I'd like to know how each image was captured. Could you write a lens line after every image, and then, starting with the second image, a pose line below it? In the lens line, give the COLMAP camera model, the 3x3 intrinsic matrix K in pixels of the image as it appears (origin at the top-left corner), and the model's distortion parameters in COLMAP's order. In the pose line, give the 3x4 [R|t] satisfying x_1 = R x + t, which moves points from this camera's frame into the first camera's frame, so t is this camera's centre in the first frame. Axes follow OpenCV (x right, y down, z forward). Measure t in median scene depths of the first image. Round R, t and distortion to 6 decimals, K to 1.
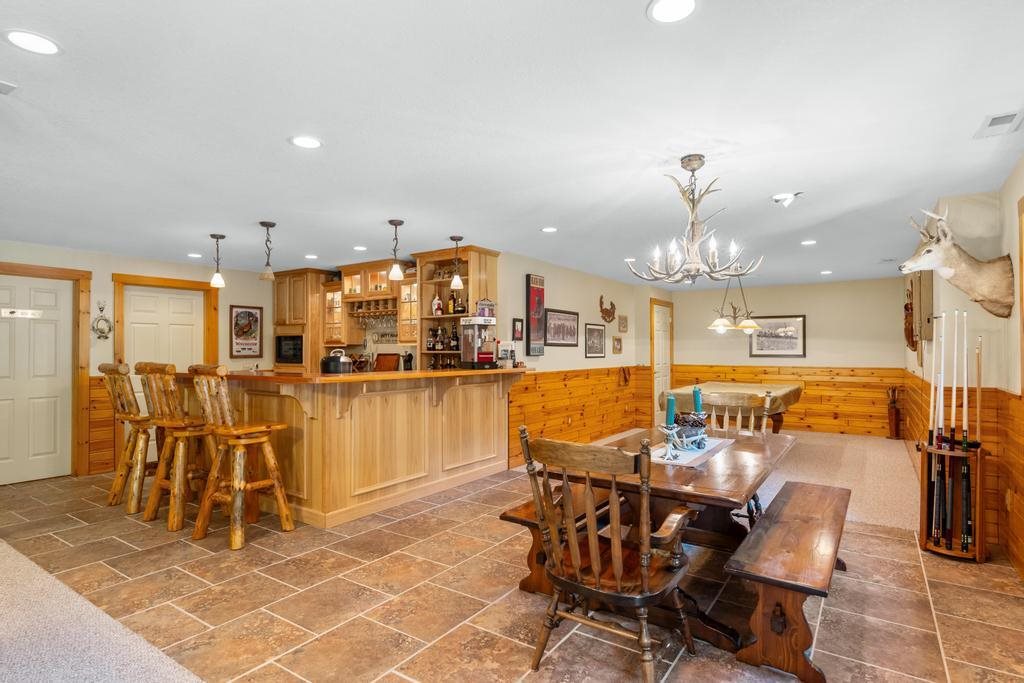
lens RADIAL K [[534.2, 0, 510.1], [0, 534.2, 344.9], [0, 0, 1]] dist [-0.003017, -0.000614]
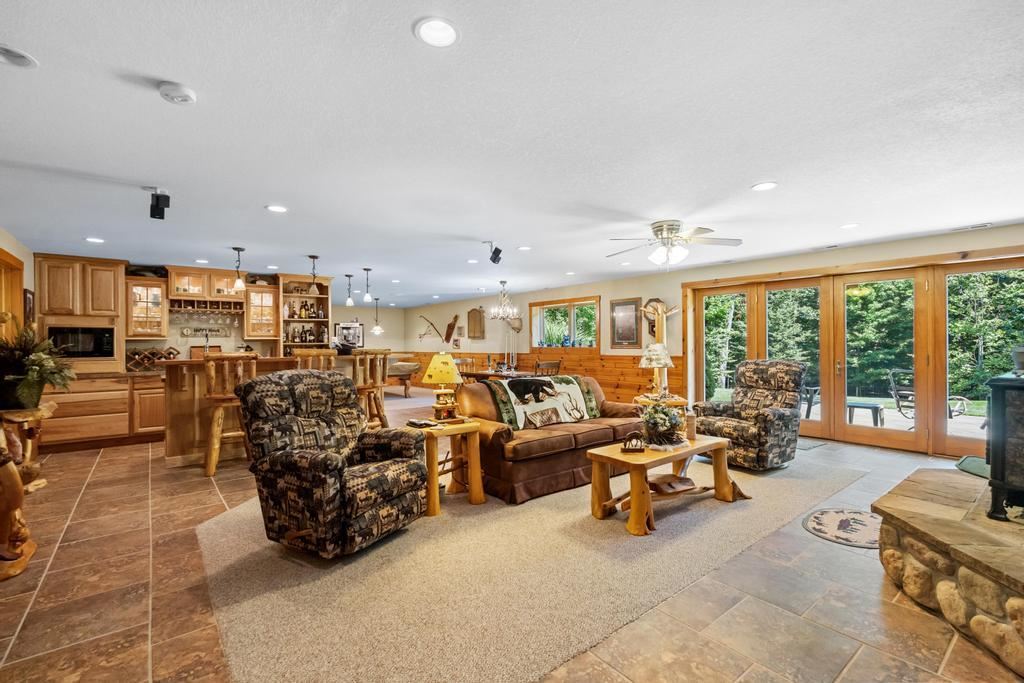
lens RADIAL K [[461.5, 0, 515.7], [0, 461.5, 345.7], [0, 0, 1]] dist [-0.003872, -0.001100]
pose [[0.291848, -0.002952, 0.956460, -1.293544], [-0.001312, 0.999993, 0.003487, 0.014589], [-0.956464, -0.002272, 0.291842, 0.073176]]
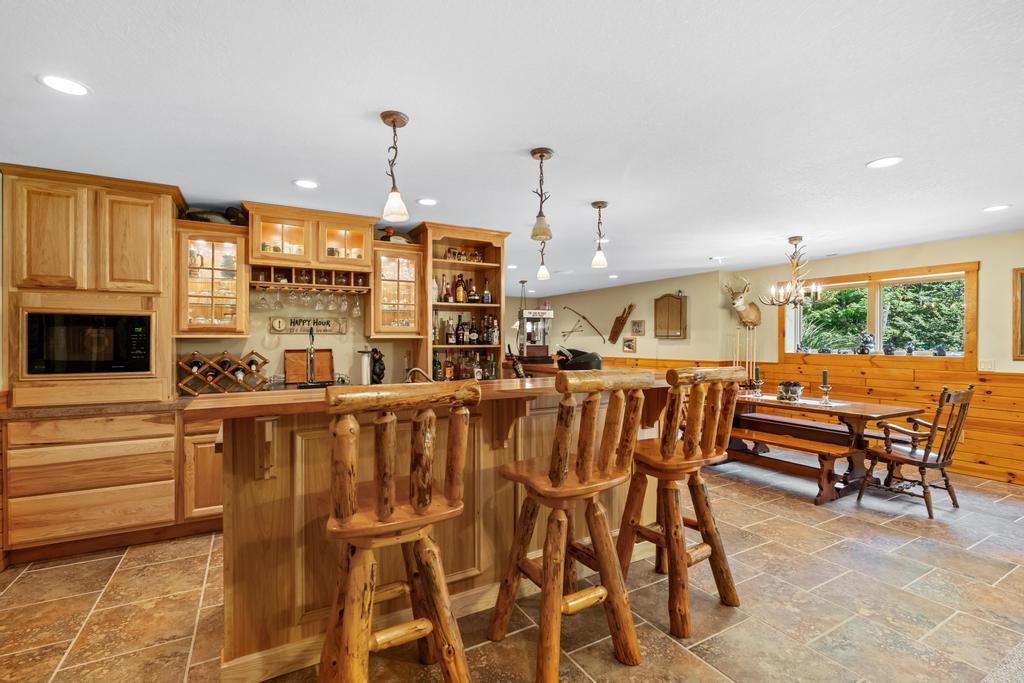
lens RADIAL K [[461.5, 0, 507.9], [0, 461.5, 346.3], [0, 0, 1]] dist [-0.003872, -0.001100]
pose [[0.443839, -0.004924, 0.896093, -0.834025], [-0.010061, 0.999894, 0.010477, 0.004796], [-0.896050, -0.013666, 0.443743, 0.666001]]
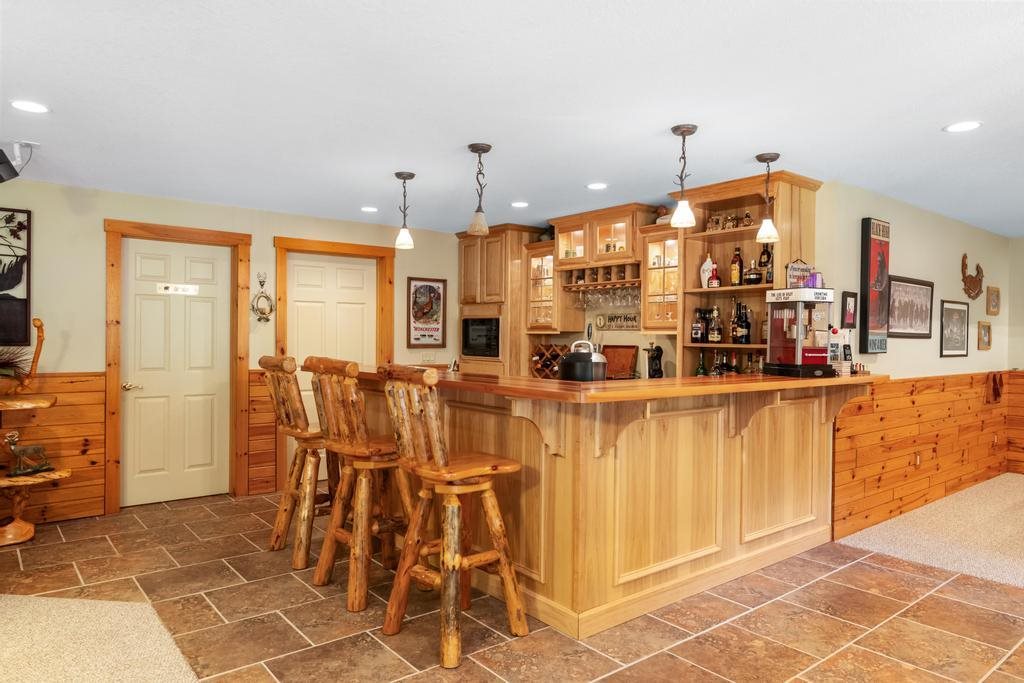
lens RADIAL K [[662.3, 0, 509.5], [0, 662.3, 343.0], [0, 0, 1]] dist [-0.004950, 0.001185]
pose [[0.957175, 0.015346, -0.289103, -0.154736], [-0.009329, 0.999710, 0.022179, -0.005267], [0.289360, -0.018532, 0.957041, 0.197353]]
